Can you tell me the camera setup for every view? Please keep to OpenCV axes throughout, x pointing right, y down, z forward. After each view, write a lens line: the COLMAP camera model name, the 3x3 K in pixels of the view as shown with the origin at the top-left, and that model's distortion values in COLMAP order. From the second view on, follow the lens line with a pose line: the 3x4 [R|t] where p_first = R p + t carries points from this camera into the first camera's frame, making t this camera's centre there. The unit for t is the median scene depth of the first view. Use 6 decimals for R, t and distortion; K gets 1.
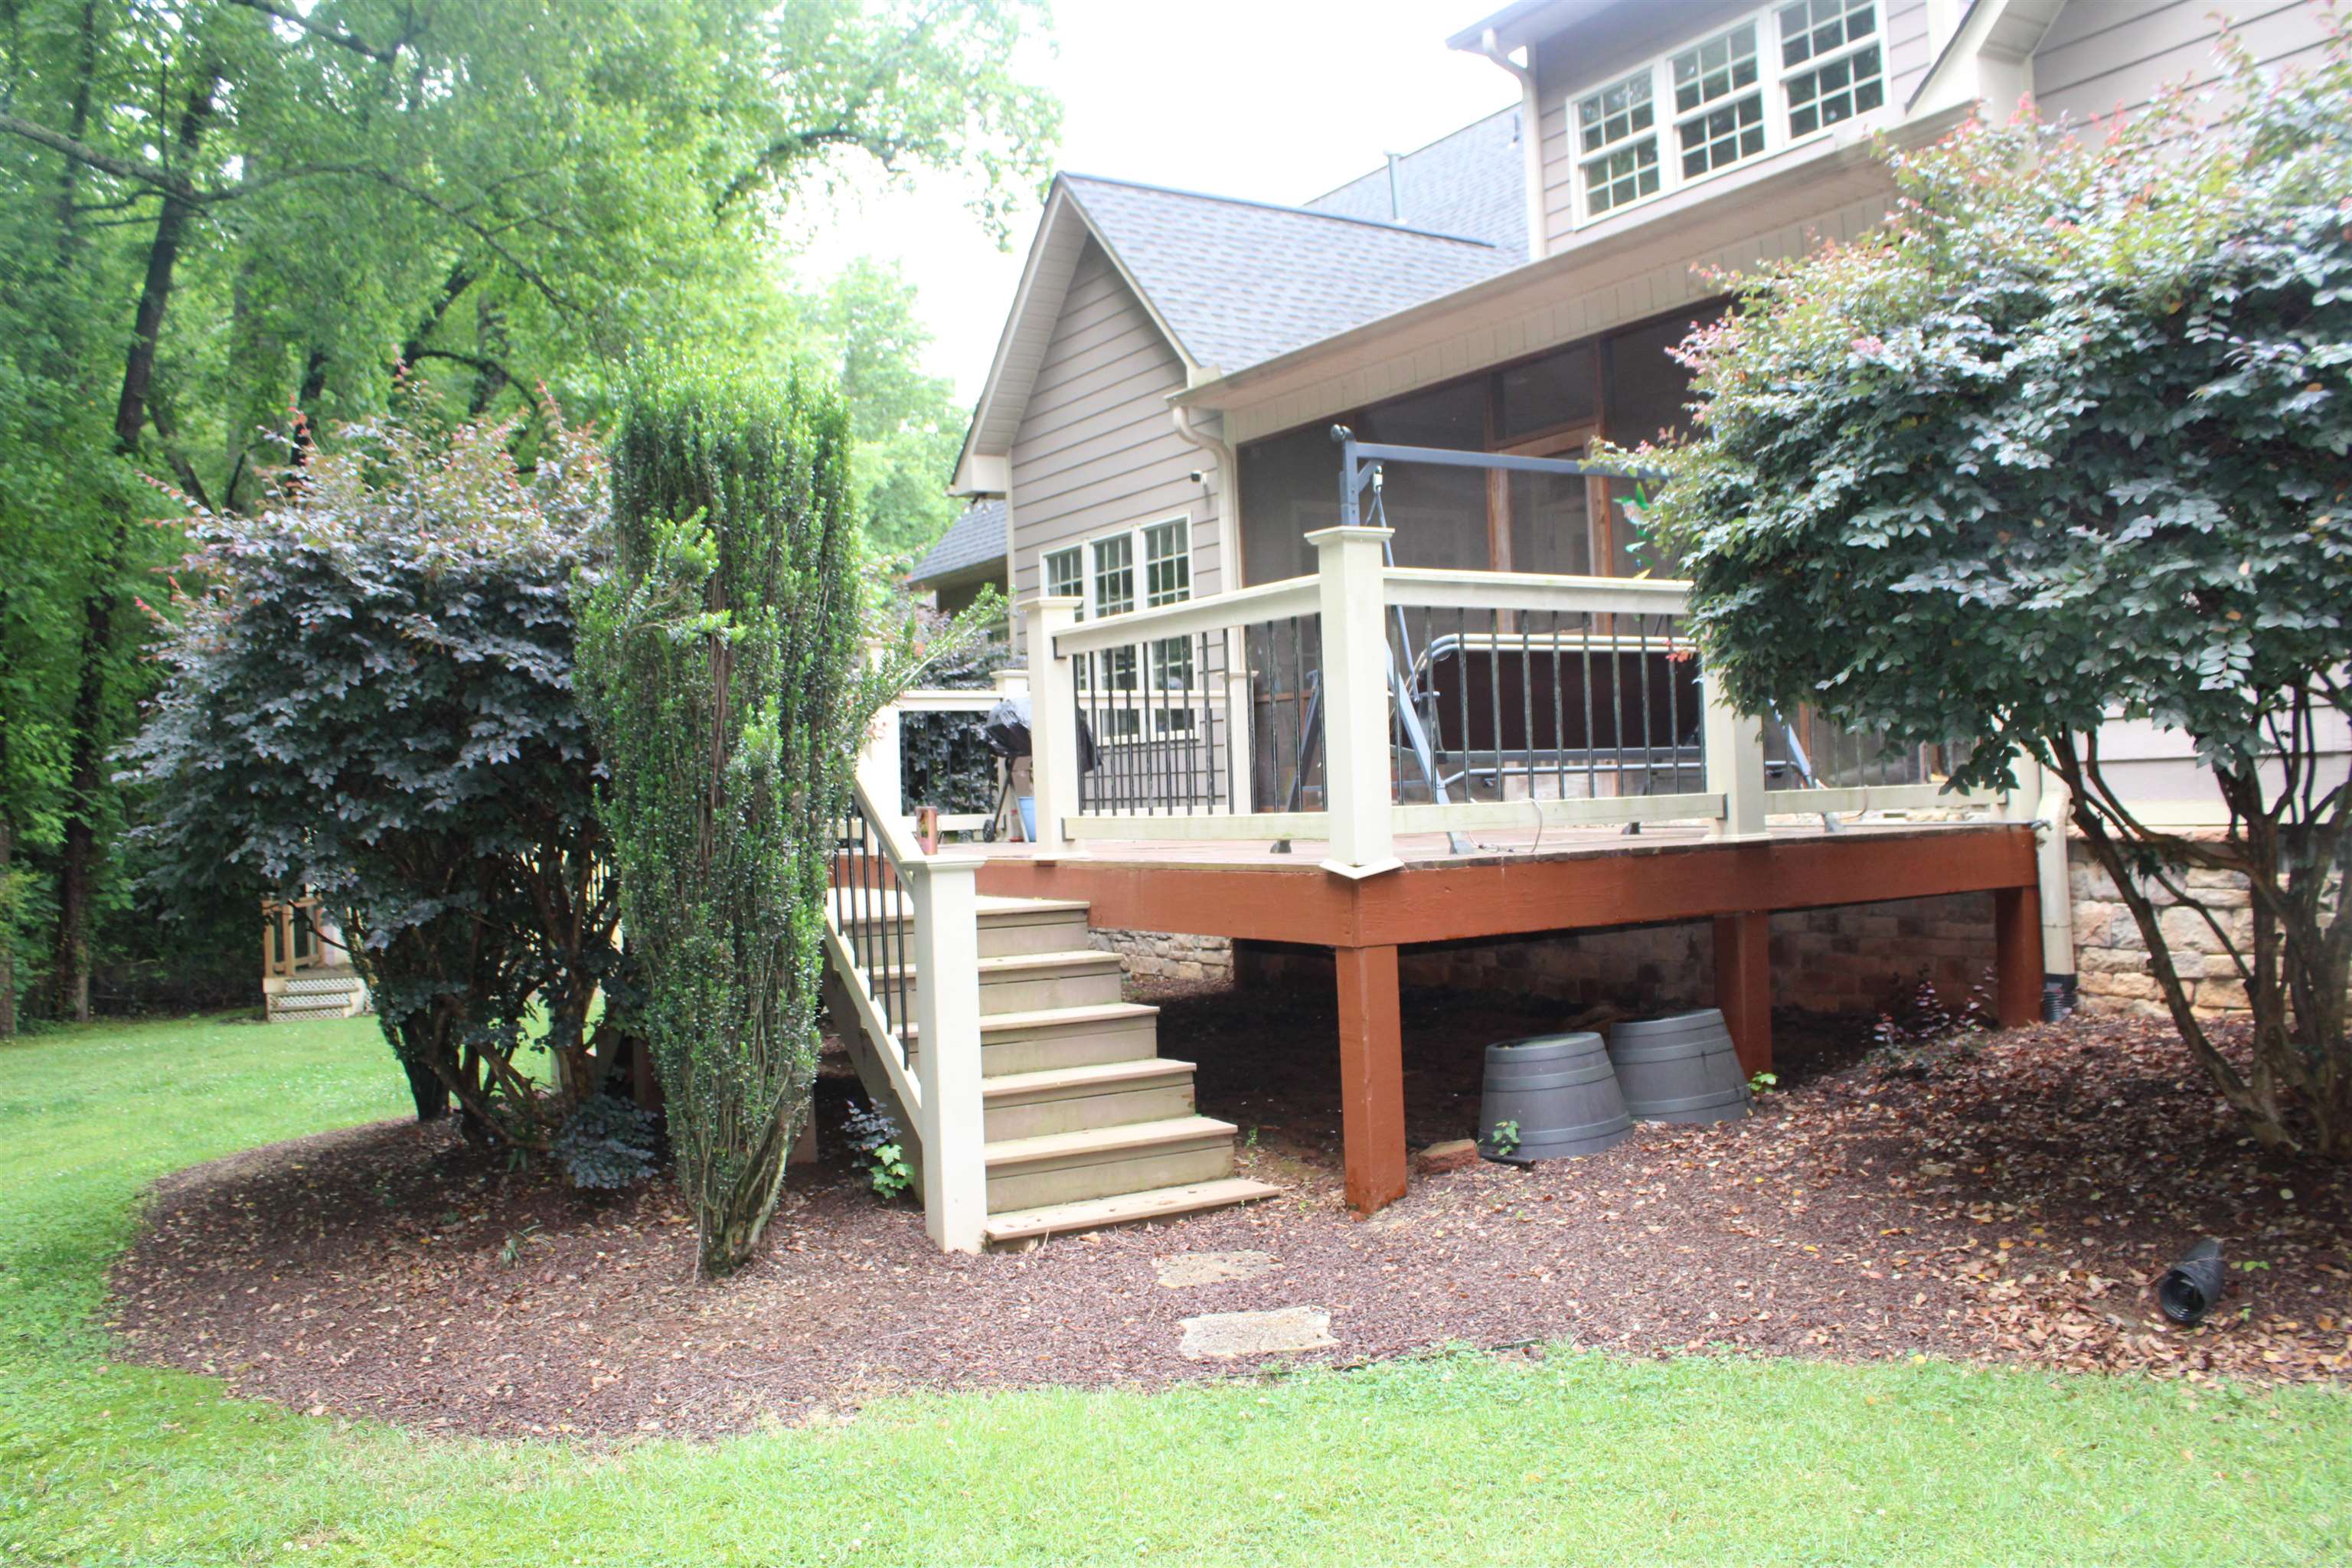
lens RADIAL K [[1974.9, 0, 1178.0], [0, 1974.9, 779.4], [0, 0, 1]] dist [-0.162078, 0.141509]
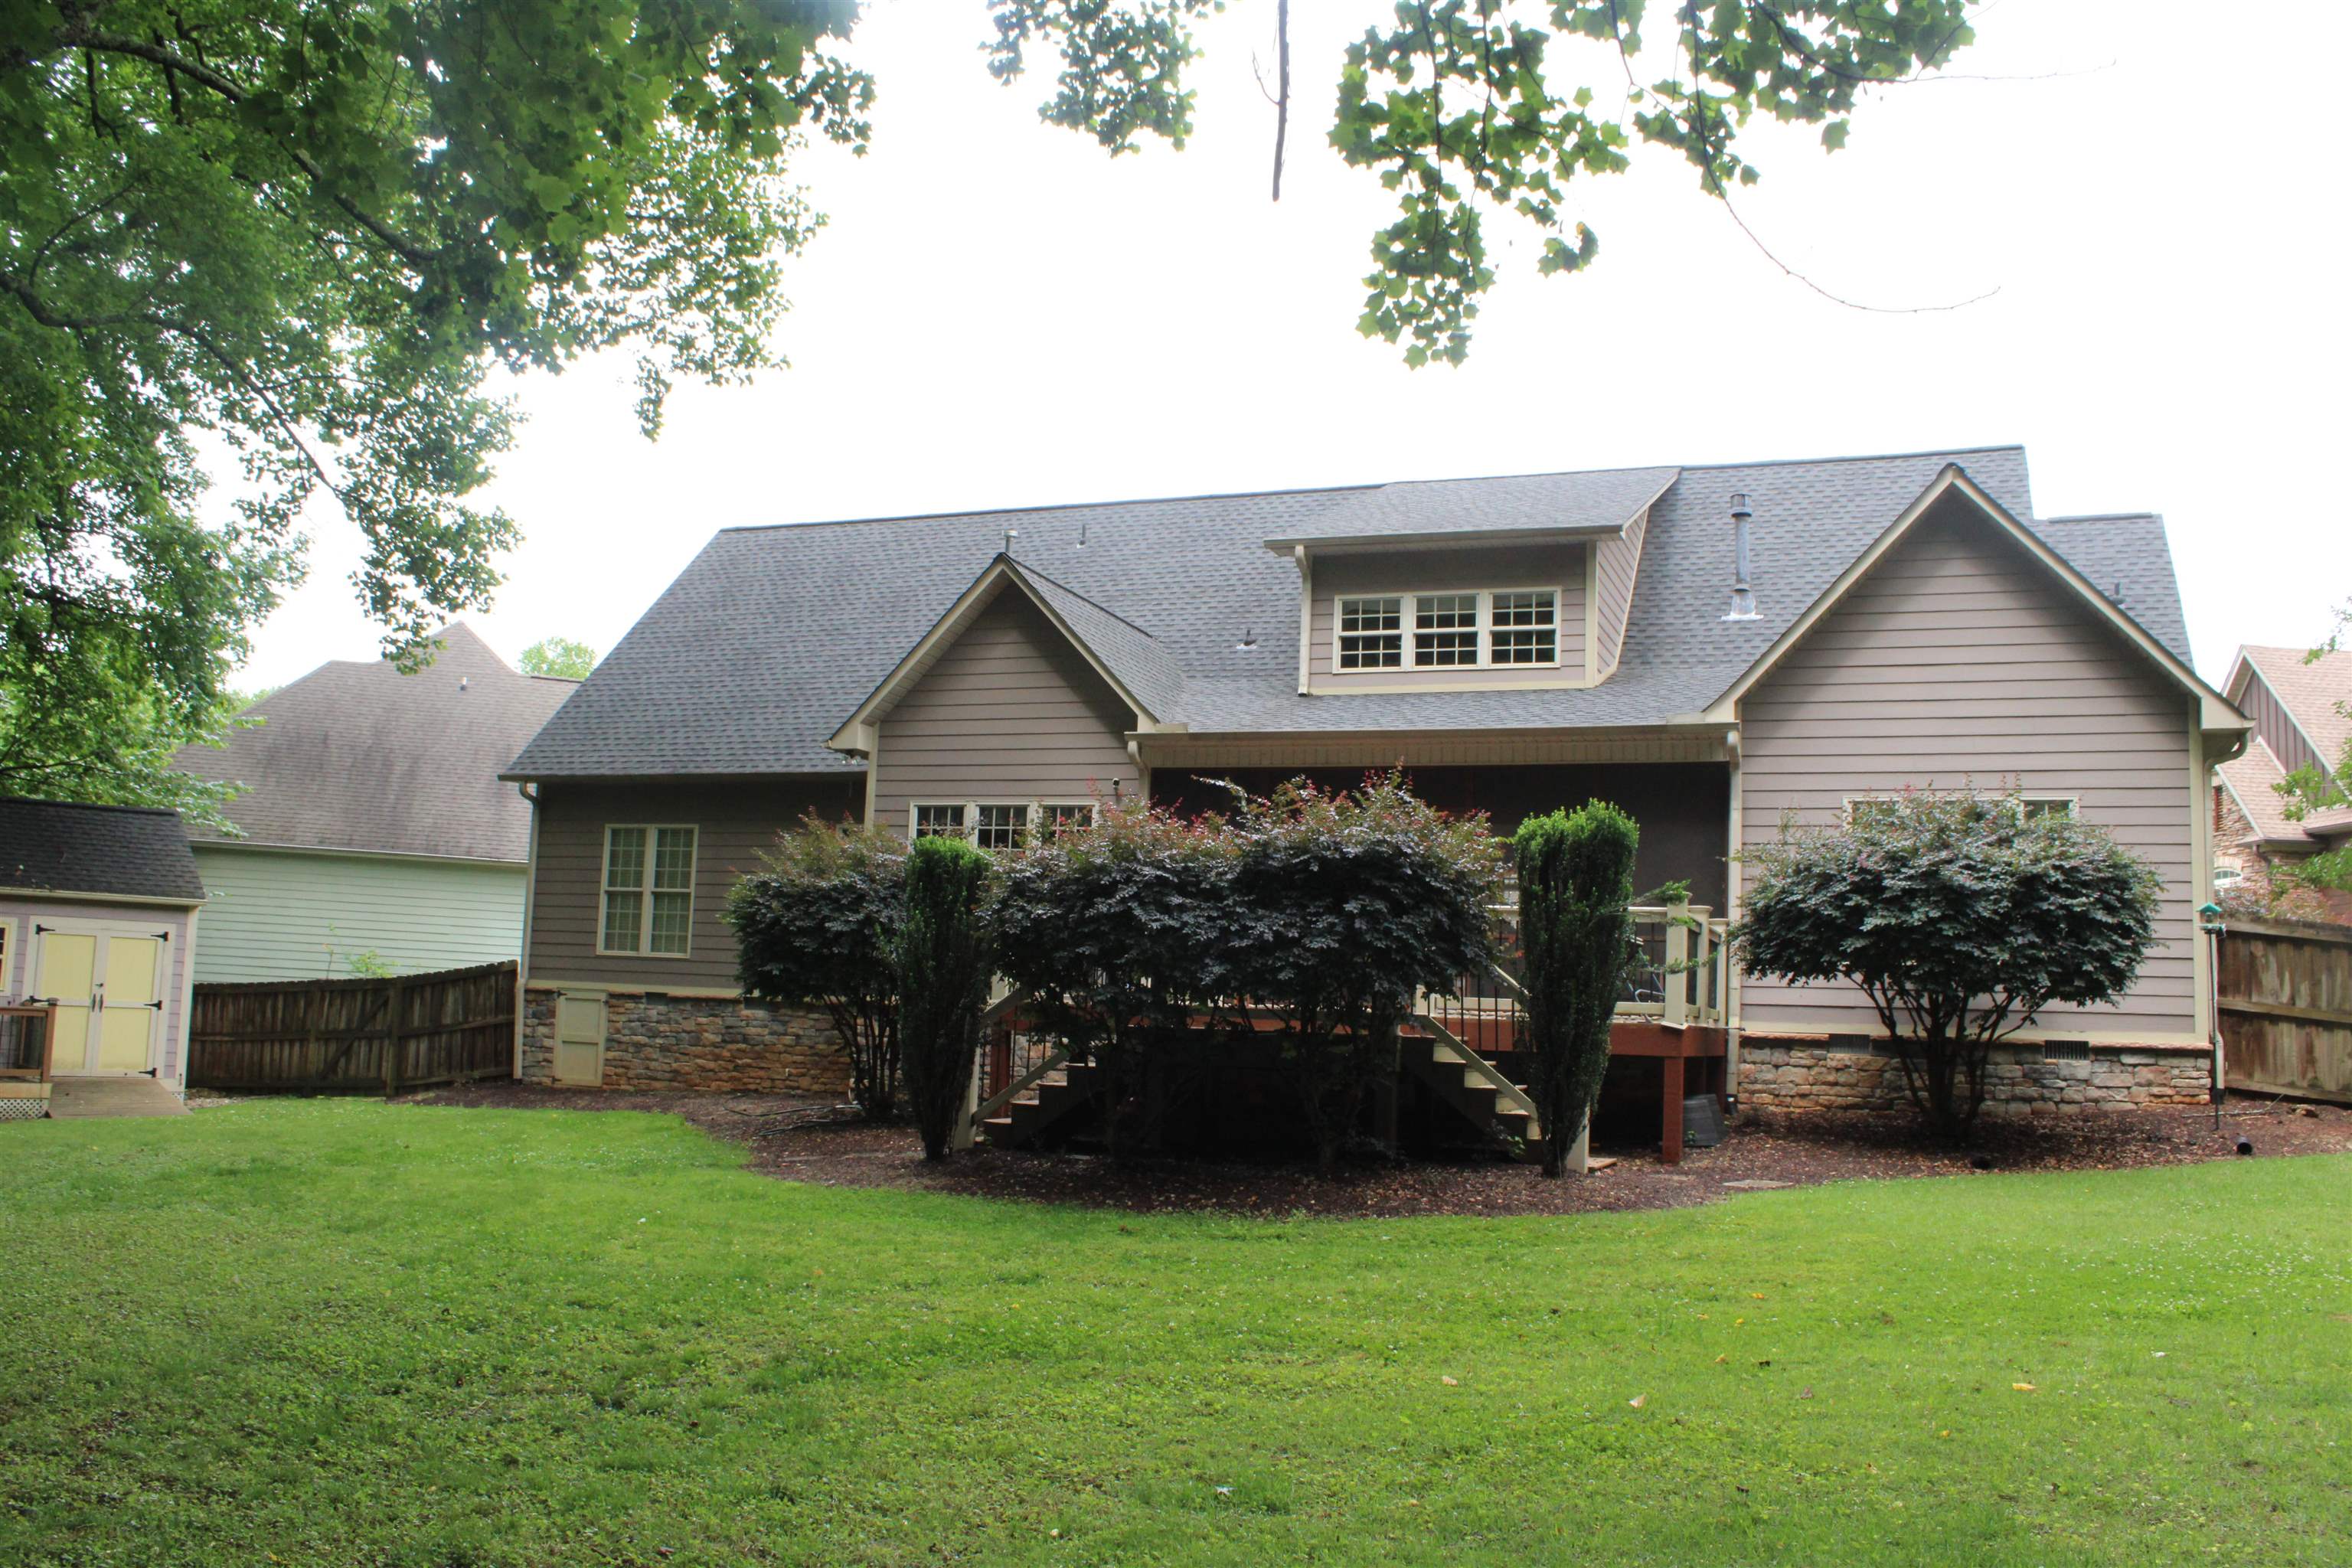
lens RADIAL K [[1974.9, 0, 1175.1], [0, 1974.9, 782.3], [0, 0, 1]] dist [-0.162078, 0.141509]
pose [[0.795608, 0.140428, 0.589312, -0.810786], [-0.074923, 0.988103, -0.134306, 0.050465], [-0.601161, 0.062702, 0.796664, -0.265676]]
